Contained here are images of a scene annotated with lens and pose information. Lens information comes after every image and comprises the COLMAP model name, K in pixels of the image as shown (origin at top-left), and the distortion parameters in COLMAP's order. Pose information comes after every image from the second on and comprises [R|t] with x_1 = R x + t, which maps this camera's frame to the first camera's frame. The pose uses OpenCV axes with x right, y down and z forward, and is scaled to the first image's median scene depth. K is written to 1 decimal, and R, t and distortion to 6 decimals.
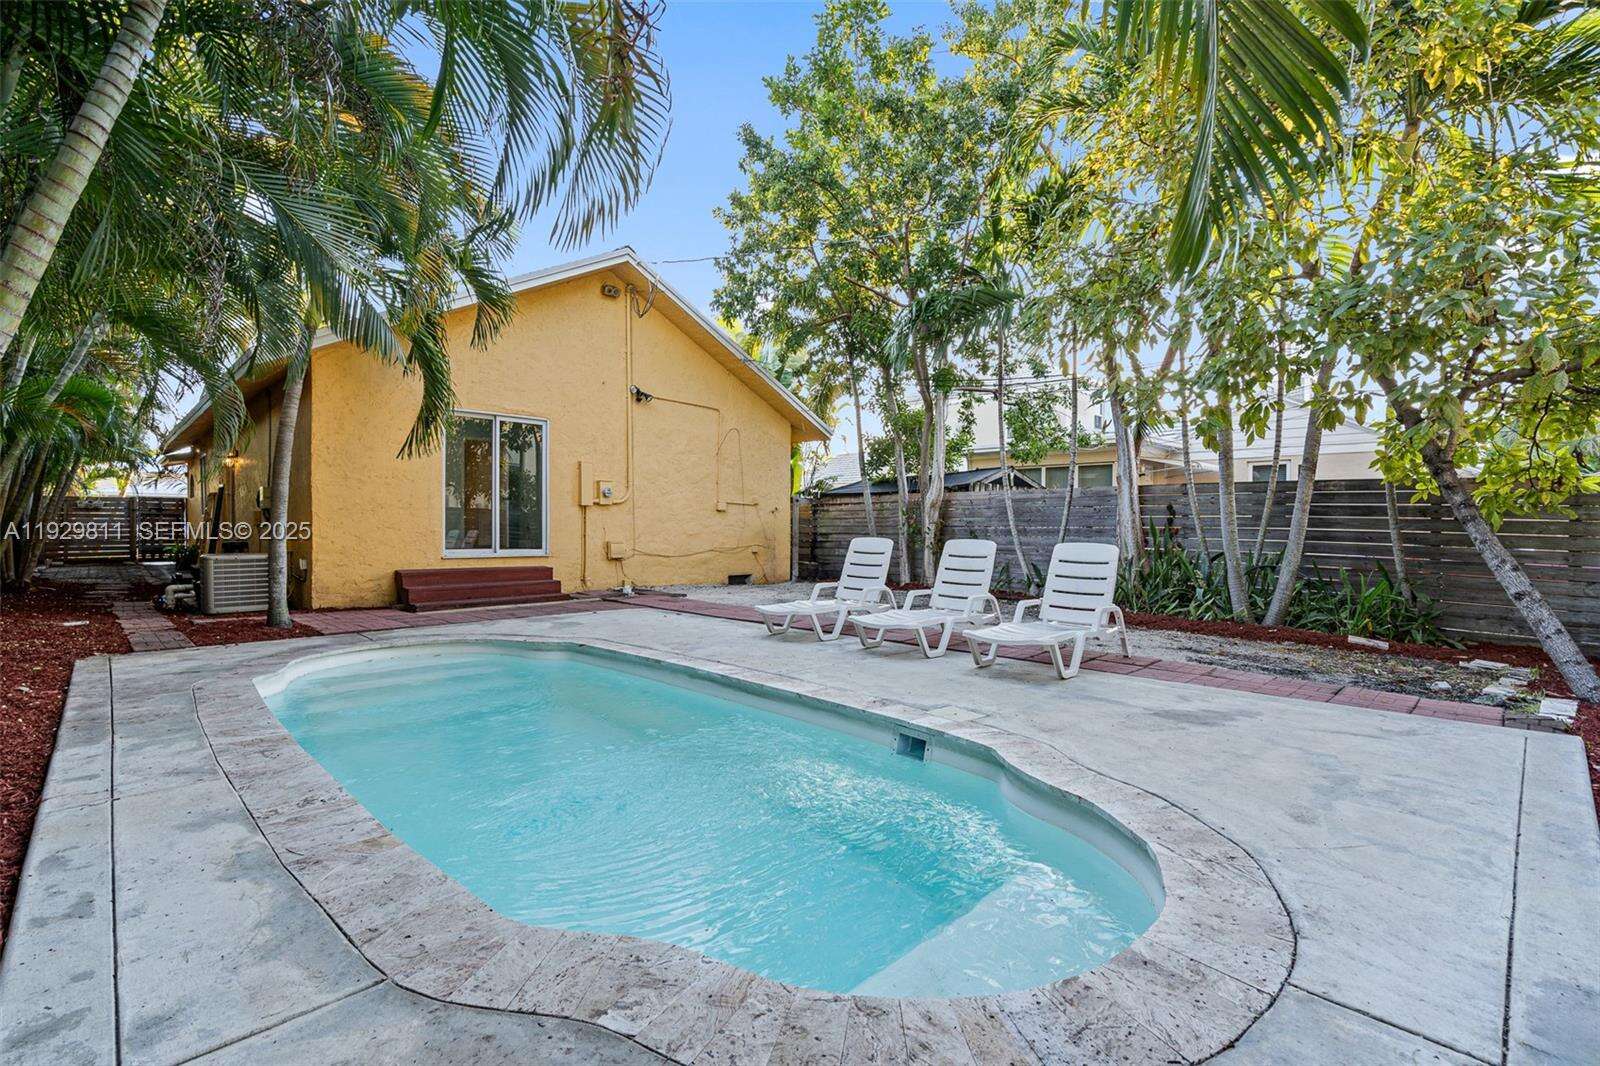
lens RADIAL K [[720.6, 0, 800.0], [0, 720.6, 533.0], [0, 0, 1]] dist [0.001438, 0.000930]
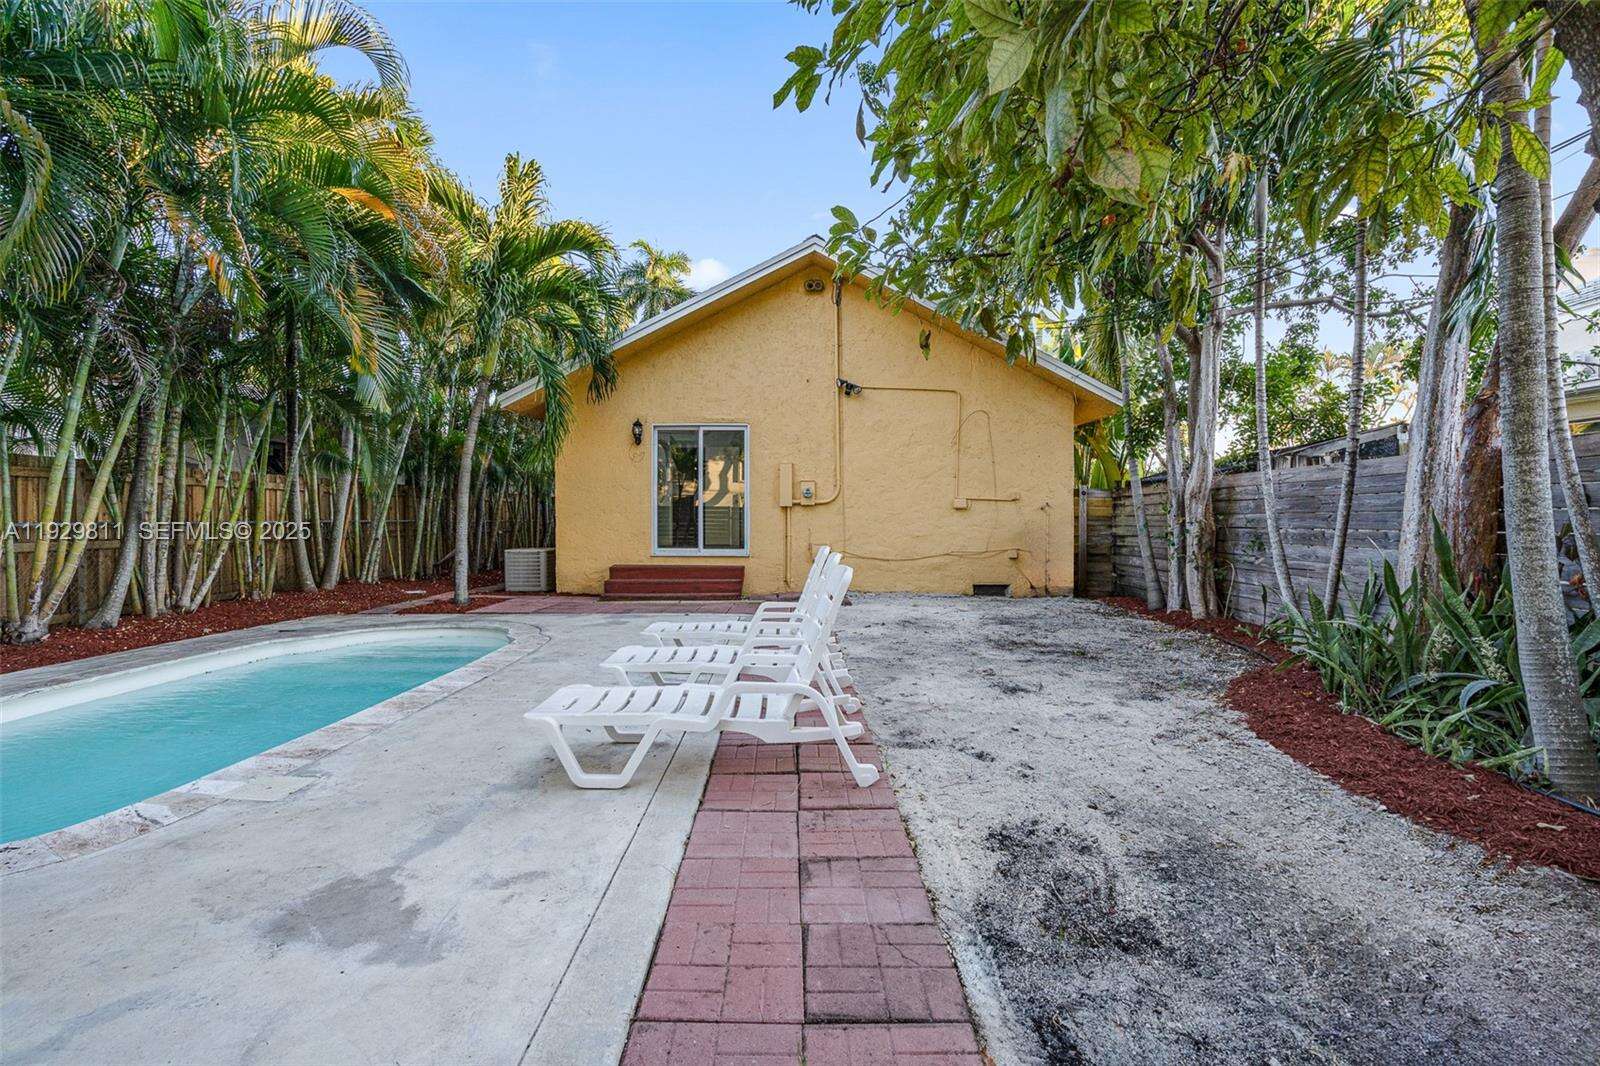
lens RADIAL K [[713.9, 0, 823.7], [0, 713.9, 519.4], [0, 0, 1]] dist [0.002201, 0.000550]
pose [[0.723634, -0.009673, -0.690116, 0.476294], [-0.002223, 0.999864, -0.016345, -0.004709], [0.690180, 0.013362, 0.723514, 0.363061]]
